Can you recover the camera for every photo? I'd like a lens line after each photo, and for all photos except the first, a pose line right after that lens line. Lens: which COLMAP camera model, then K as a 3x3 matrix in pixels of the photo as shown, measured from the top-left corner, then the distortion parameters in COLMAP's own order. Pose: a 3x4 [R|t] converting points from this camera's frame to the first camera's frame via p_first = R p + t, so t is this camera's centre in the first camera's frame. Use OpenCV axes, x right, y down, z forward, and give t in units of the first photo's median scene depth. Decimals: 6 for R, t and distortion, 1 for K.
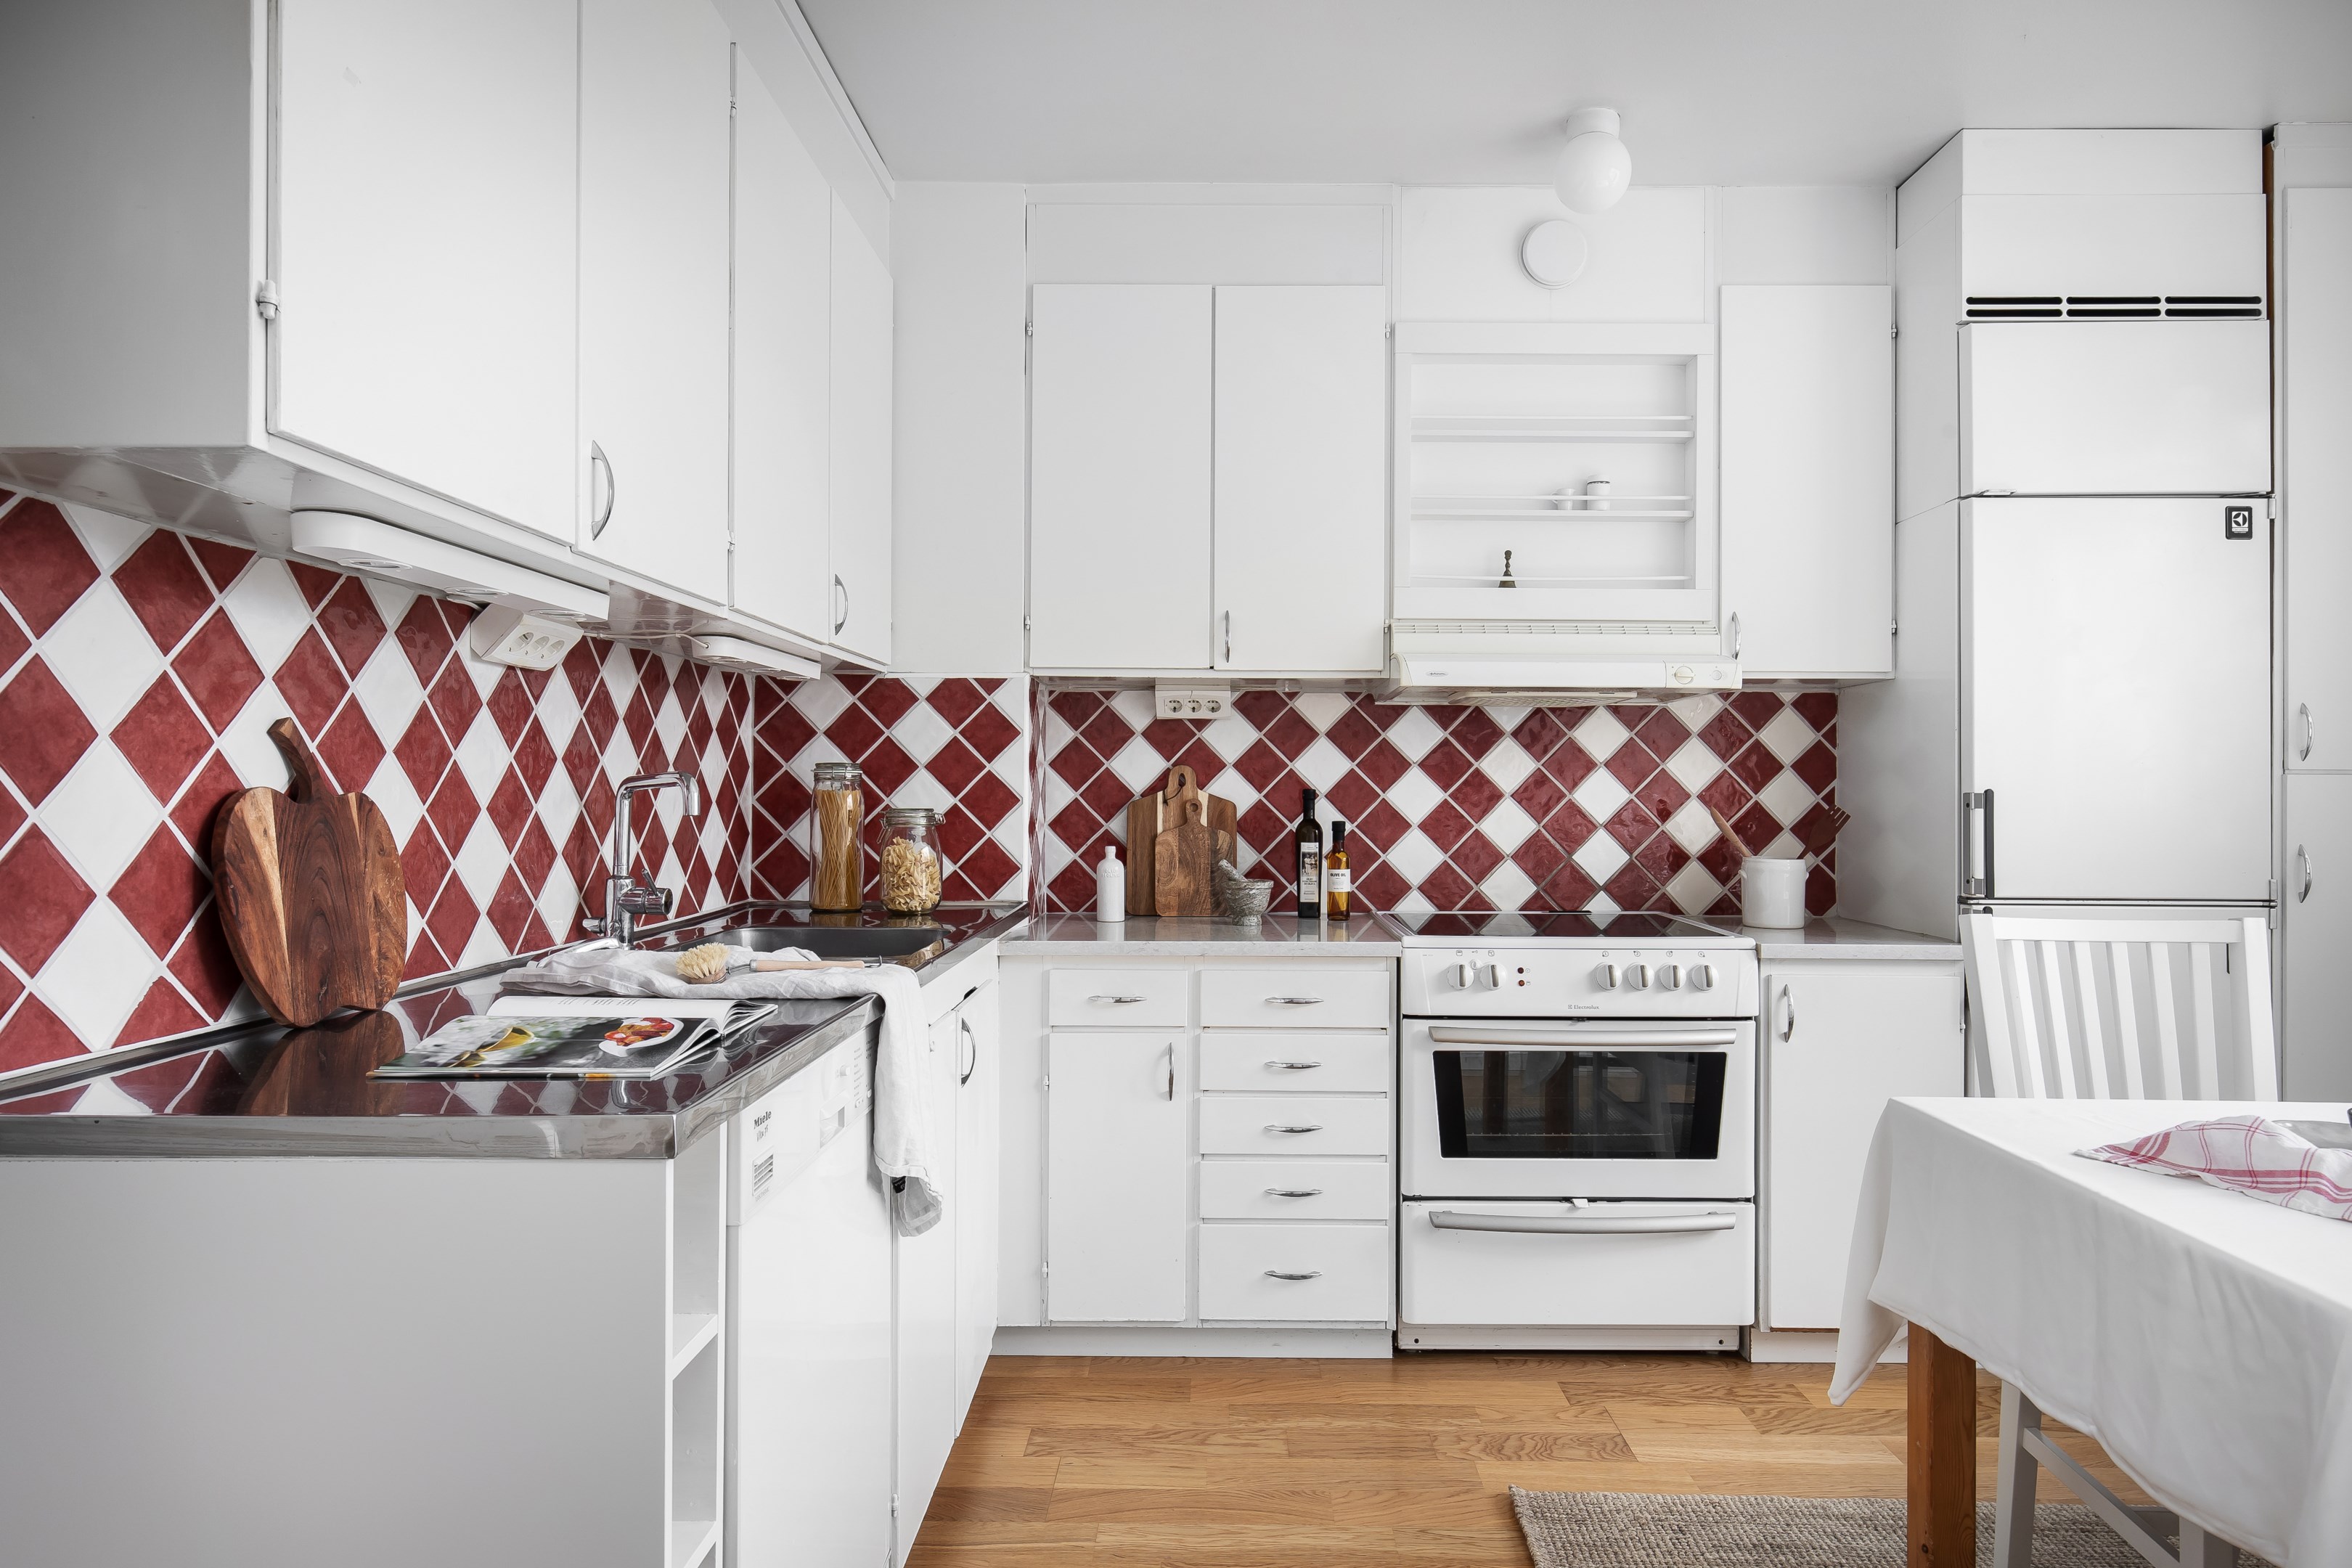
lens RADIAL K [[1479.8, 0, 1180.5], [0, 1479.8, 763.0], [0, 0, 1]] dist [0.043421, -0.005011]
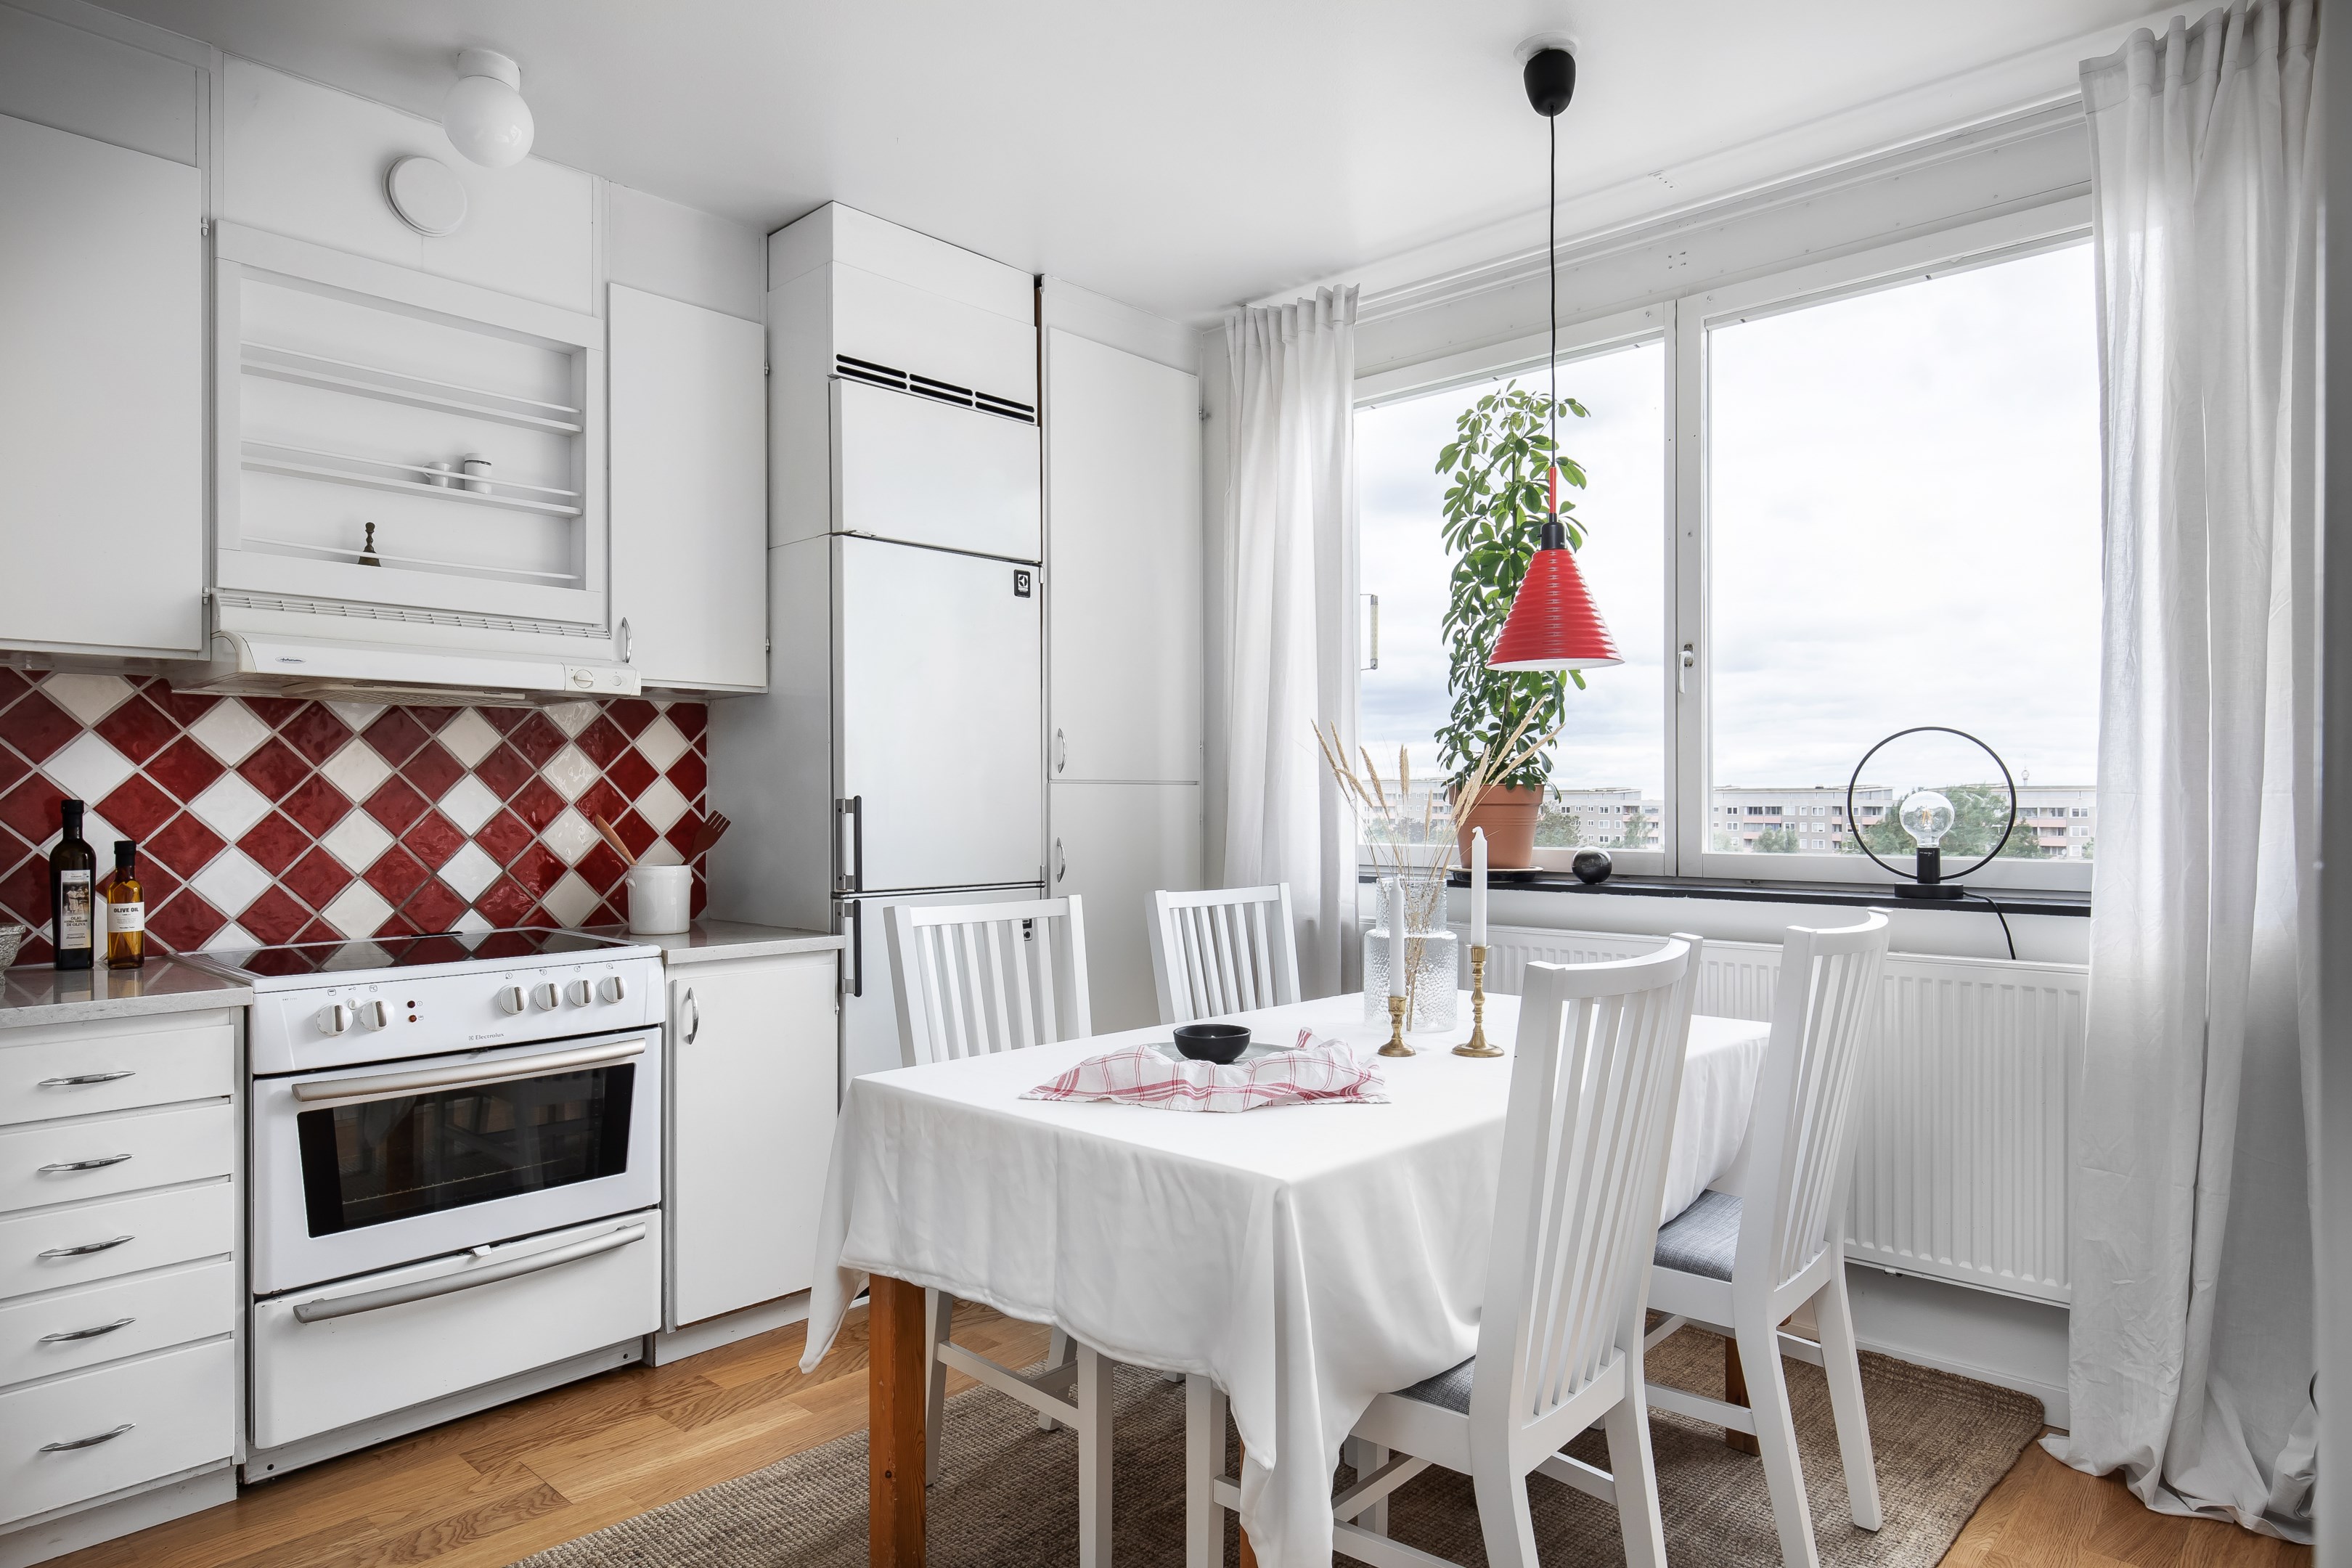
lens RADIAL K [[1485.5, 0, 1176.0], [0, 1485.5, 784.0], [0, 0, 1]] dist [0.041267, -0.004963]
pose [[0.670205, 0.001620, 0.742174, -0.128868], [-0.008857, 0.999944, 0.005815, -0.000032], [-0.742123, -0.010470, 0.670182, 0.068439]]
